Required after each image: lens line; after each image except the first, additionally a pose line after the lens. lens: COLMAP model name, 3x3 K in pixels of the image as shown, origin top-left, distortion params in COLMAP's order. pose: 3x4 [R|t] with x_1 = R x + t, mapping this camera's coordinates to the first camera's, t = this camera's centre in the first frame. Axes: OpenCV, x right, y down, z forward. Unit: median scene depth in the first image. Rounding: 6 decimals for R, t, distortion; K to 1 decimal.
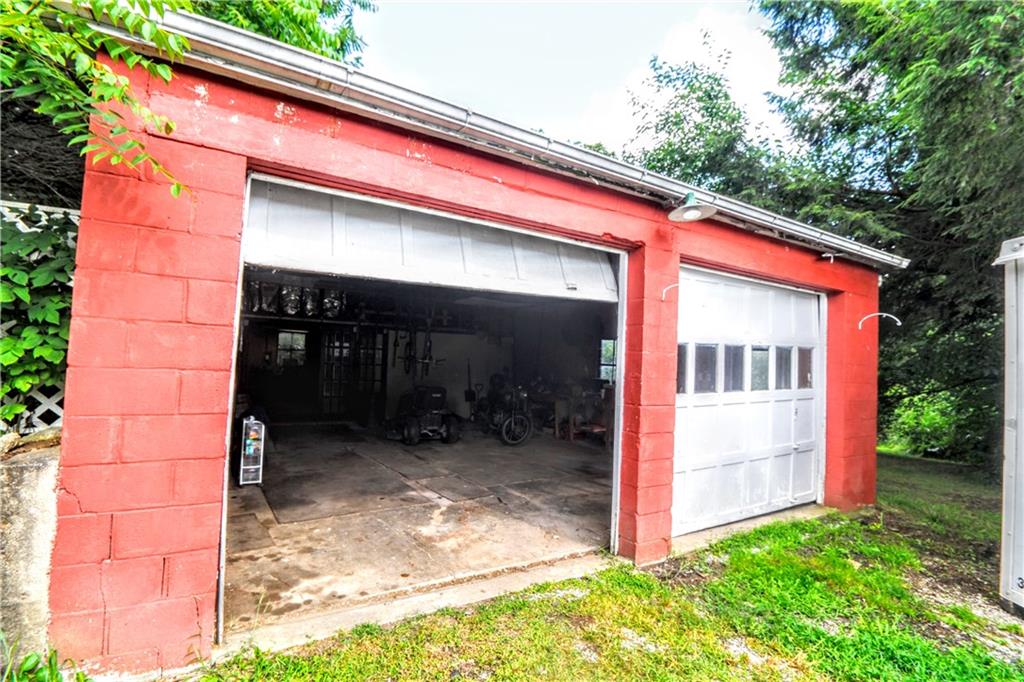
lens RADIAL K [[496.9, 0, 511.5], [0, 496.9, 339.0], [0, 0, 1]] dist [-0.005504, -0.002725]
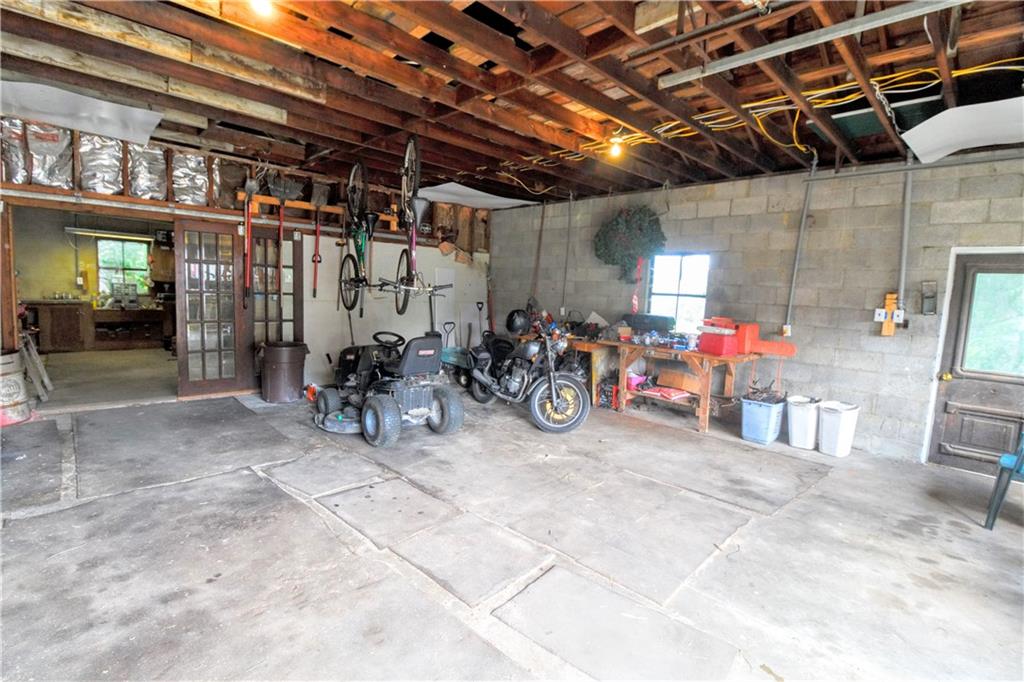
lens RADIAL K [[496.9, 0, 513.8], [0, 496.9, 343.3], [0, 0, 1]] dist [-0.005504, -0.002725]
pose [[0.974903, -0.021221, 0.221617, -0.143454], [-0.013018, 0.988310, 0.151900, 0.017880], [-0.222249, -0.150973, 0.963230, 0.378023]]
